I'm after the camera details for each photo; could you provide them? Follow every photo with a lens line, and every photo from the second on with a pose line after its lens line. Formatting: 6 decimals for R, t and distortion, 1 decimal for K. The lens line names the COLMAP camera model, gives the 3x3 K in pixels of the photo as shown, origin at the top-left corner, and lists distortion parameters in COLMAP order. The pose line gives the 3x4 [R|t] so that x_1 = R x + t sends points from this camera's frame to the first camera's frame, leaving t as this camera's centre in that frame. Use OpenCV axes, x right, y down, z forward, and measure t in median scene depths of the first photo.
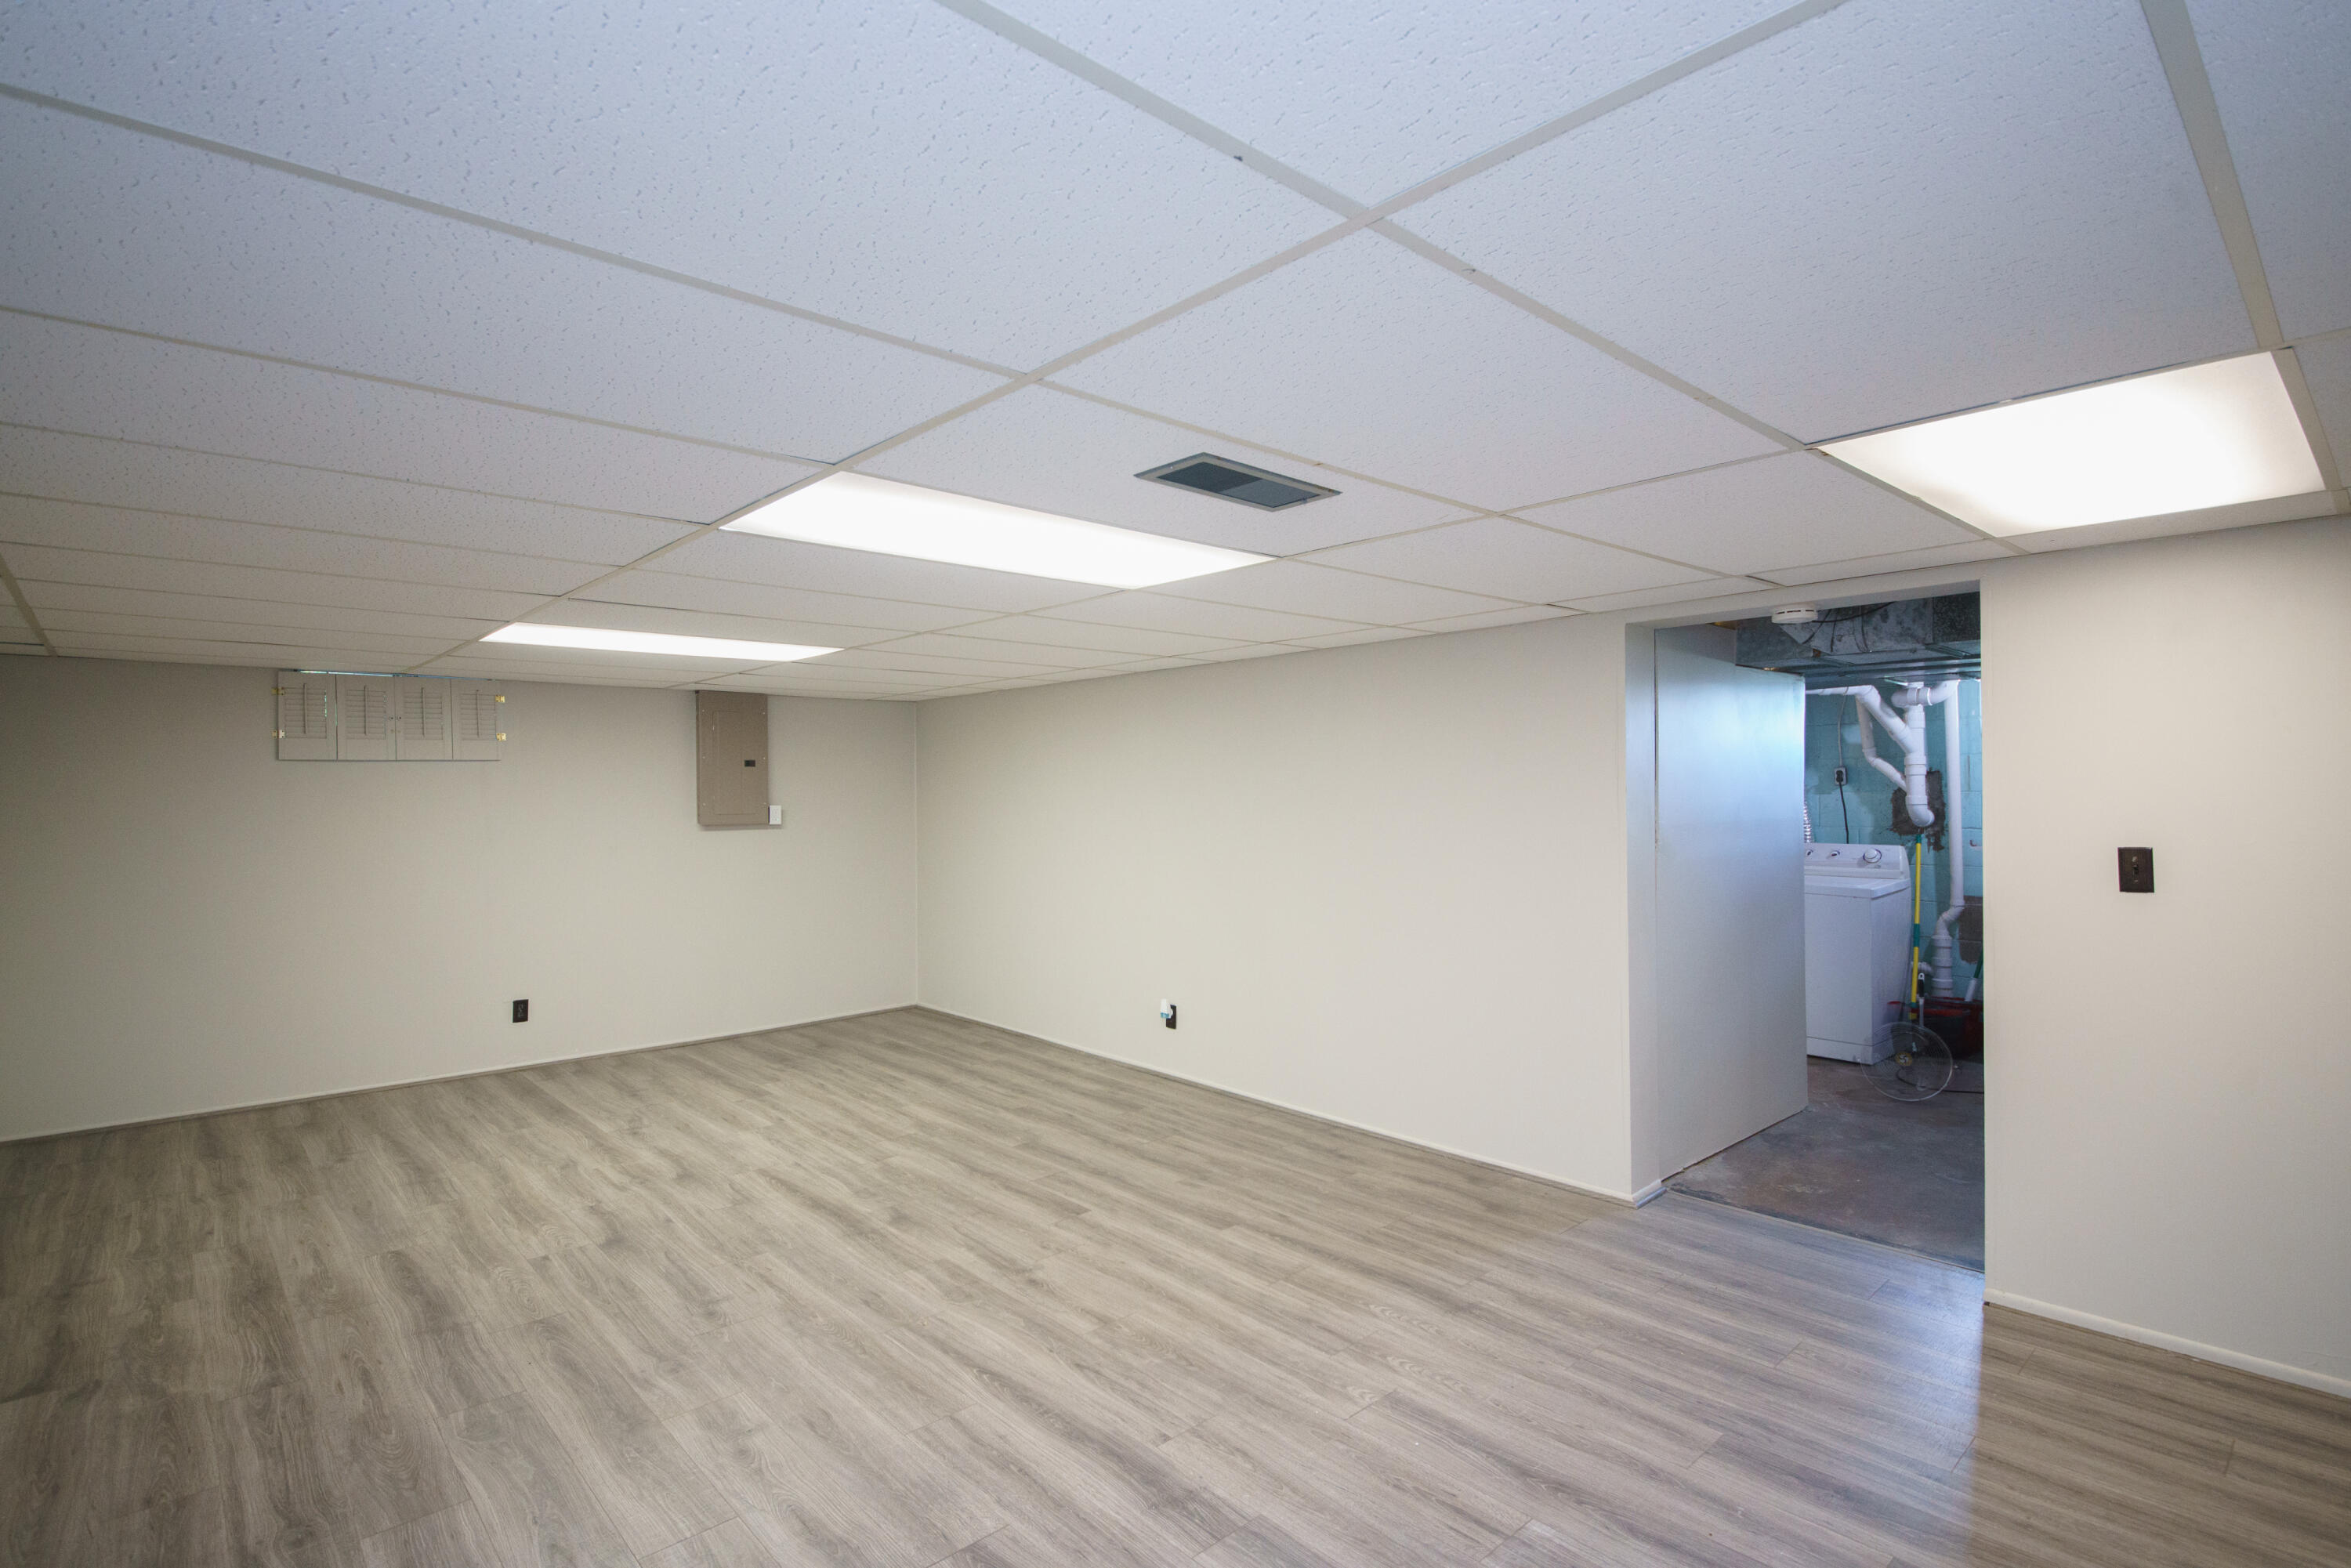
lens RADIAL K [[1147.1, 0, 1162.1], [0, 1147.1, 782.0], [0, 0, 1]] dist [0.001072, -0.003103]
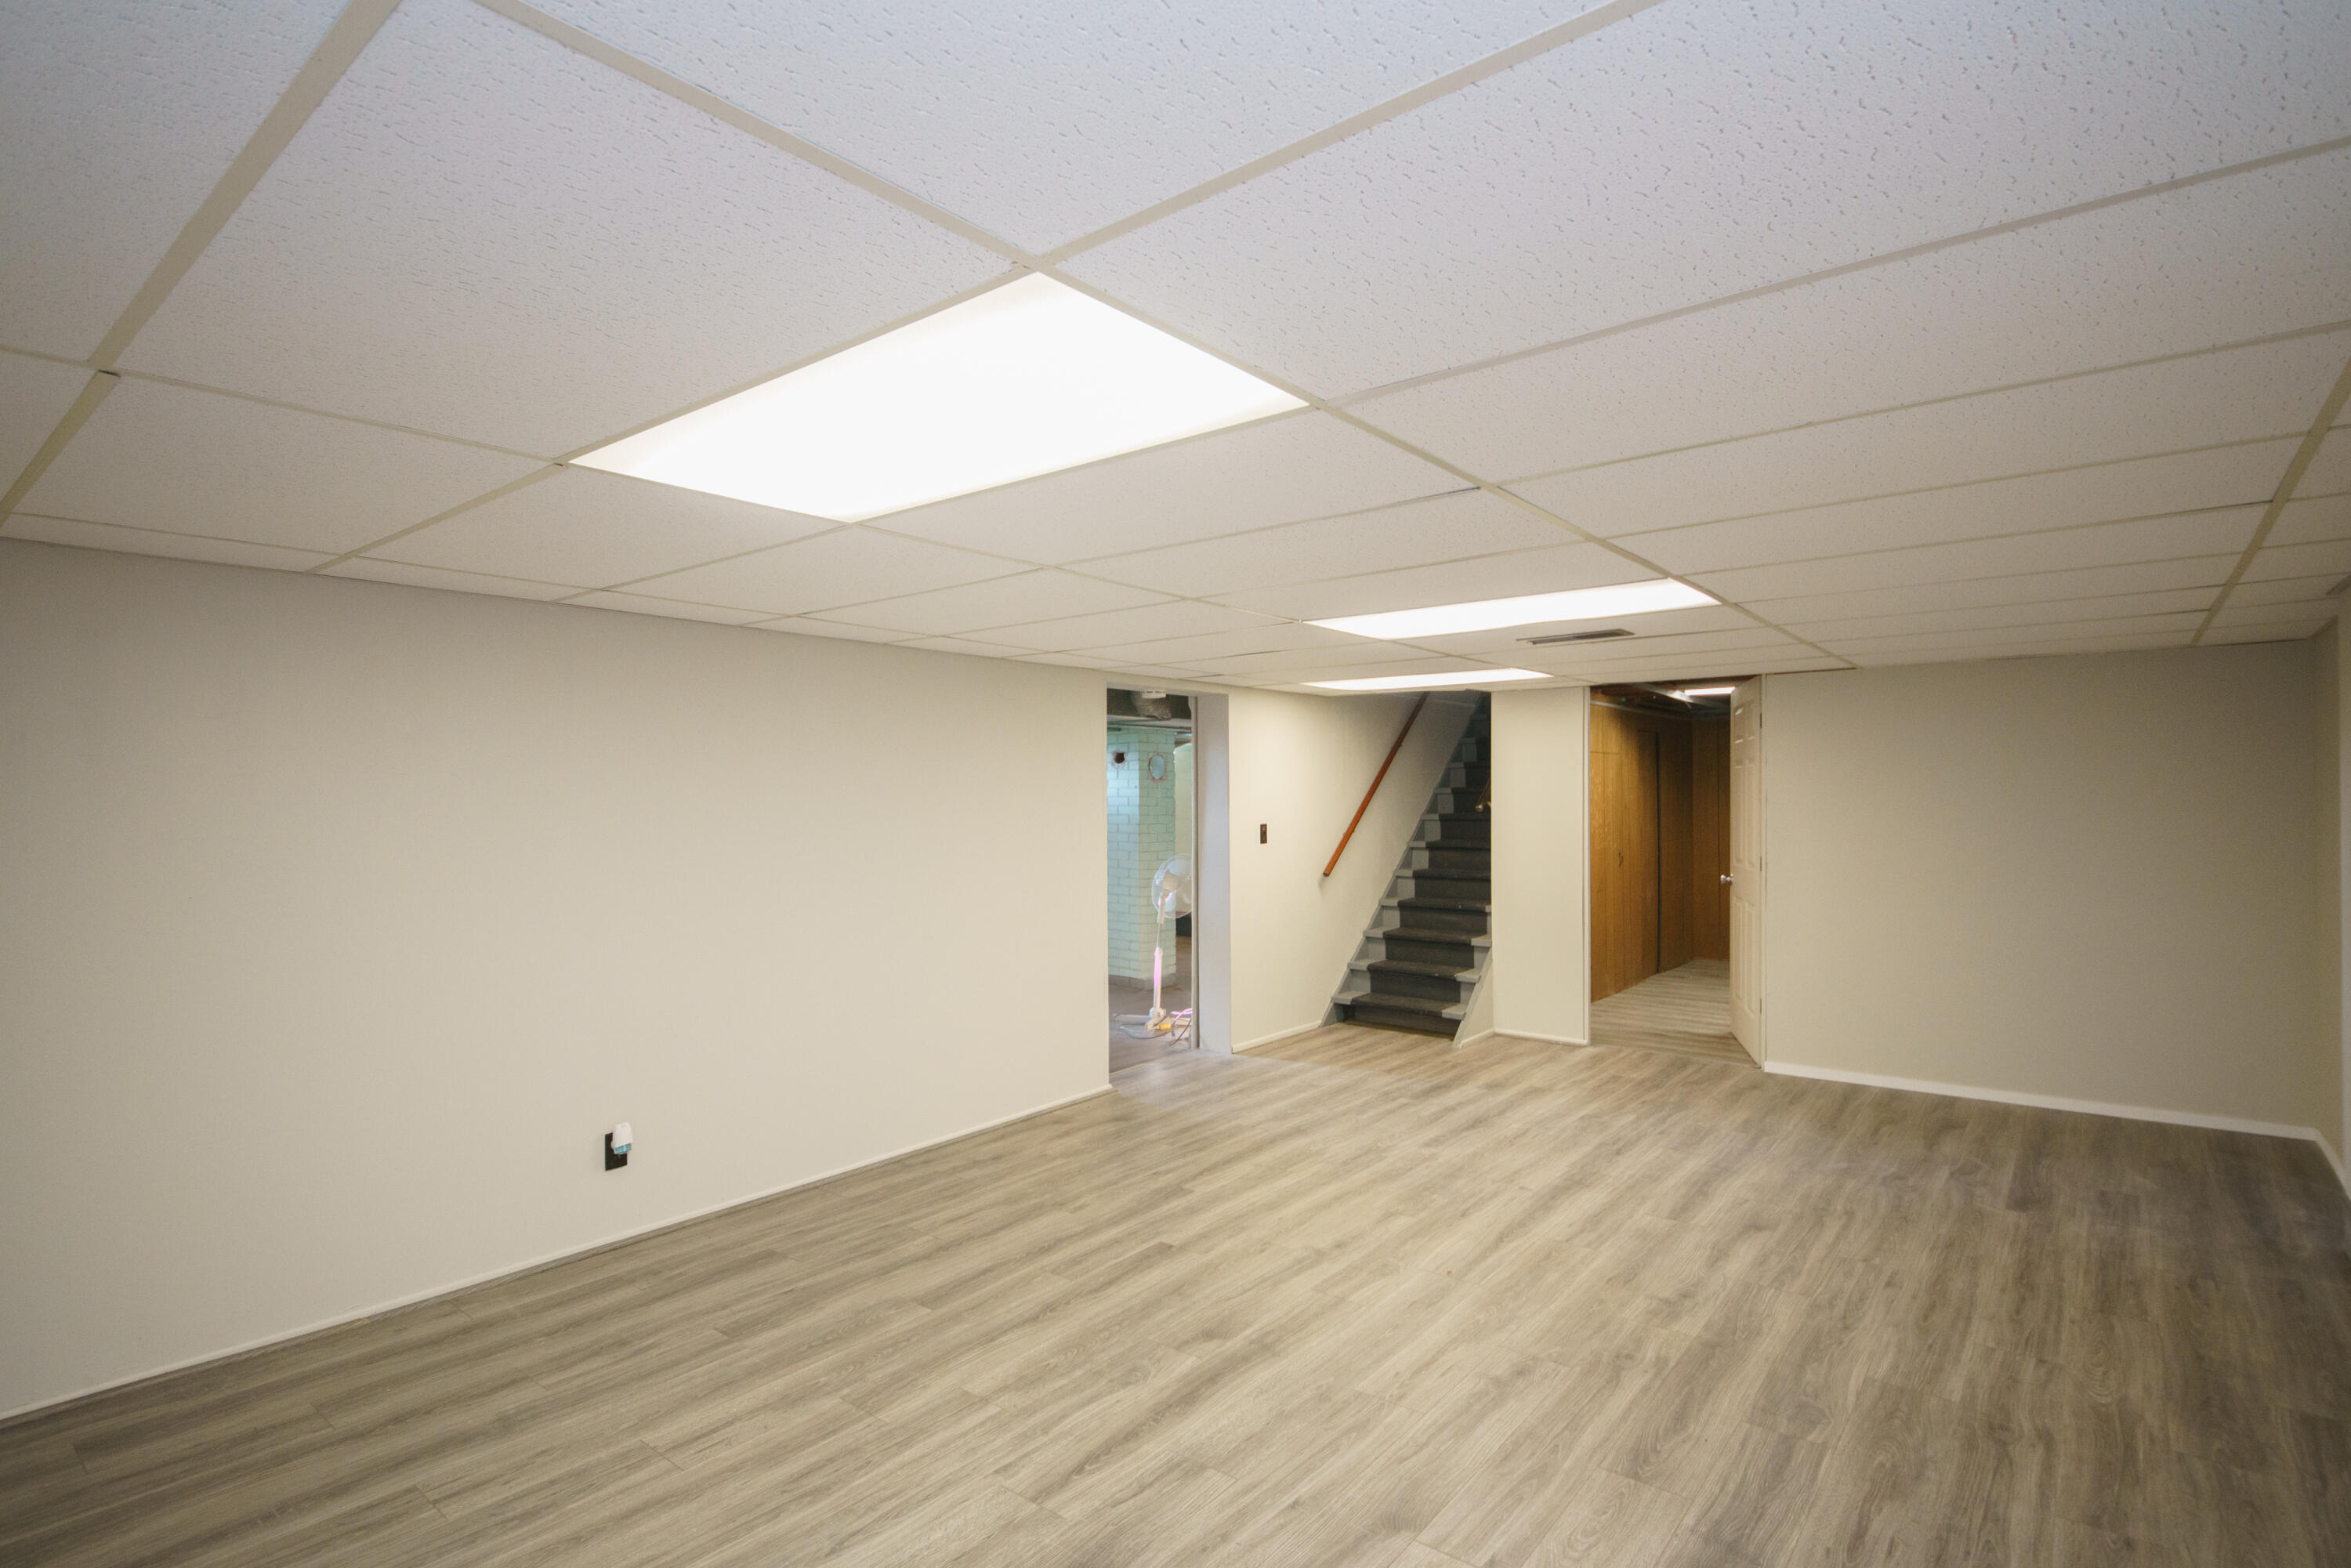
lens RADIAL K [[1147.1, 0, 1162.9], [0, 1147.1, 785.4], [0, 0, 1]] dist [0.001072, -0.003103]
pose [[-0.148975, 0.013642, 0.988747, -1.129100], [0.011223, 0.999864, -0.012104, 0.006139], [-0.988777, 0.009294, -0.149107, 1.269986]]
